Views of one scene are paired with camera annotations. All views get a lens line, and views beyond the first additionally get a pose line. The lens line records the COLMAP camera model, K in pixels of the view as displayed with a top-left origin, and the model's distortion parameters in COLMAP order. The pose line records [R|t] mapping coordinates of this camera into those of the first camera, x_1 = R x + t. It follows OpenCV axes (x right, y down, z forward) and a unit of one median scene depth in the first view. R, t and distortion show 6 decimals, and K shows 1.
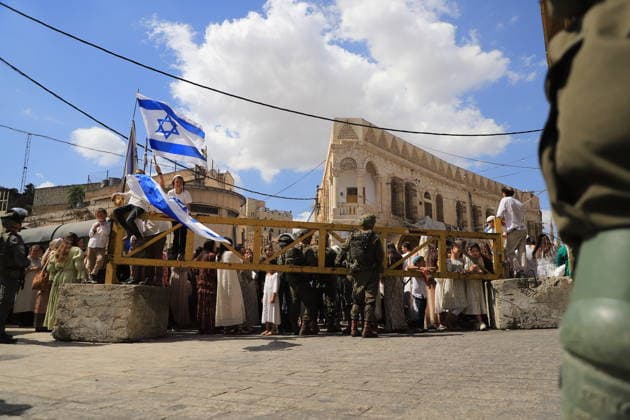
lens RADIAL K [[434.9, 0, 312.7], [0, 434.9, 212.7], [0, 0, 1]] dist [-0.071348, 0.038384]
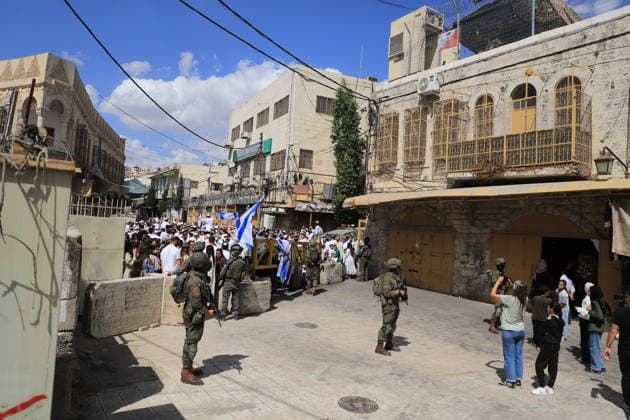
lens RADIAL K [[434.9, 0, 312.7], [0, 434.9, 212.7], [0, 0, 1]] dist [-0.071348, 0.038384]
pose [[0.443923, 0.060022, 0.894053, -0.493848], [-0.236344, 0.970266, 0.052213, -0.064461], [-0.864335, -0.234482, 0.444909, 0.013452]]
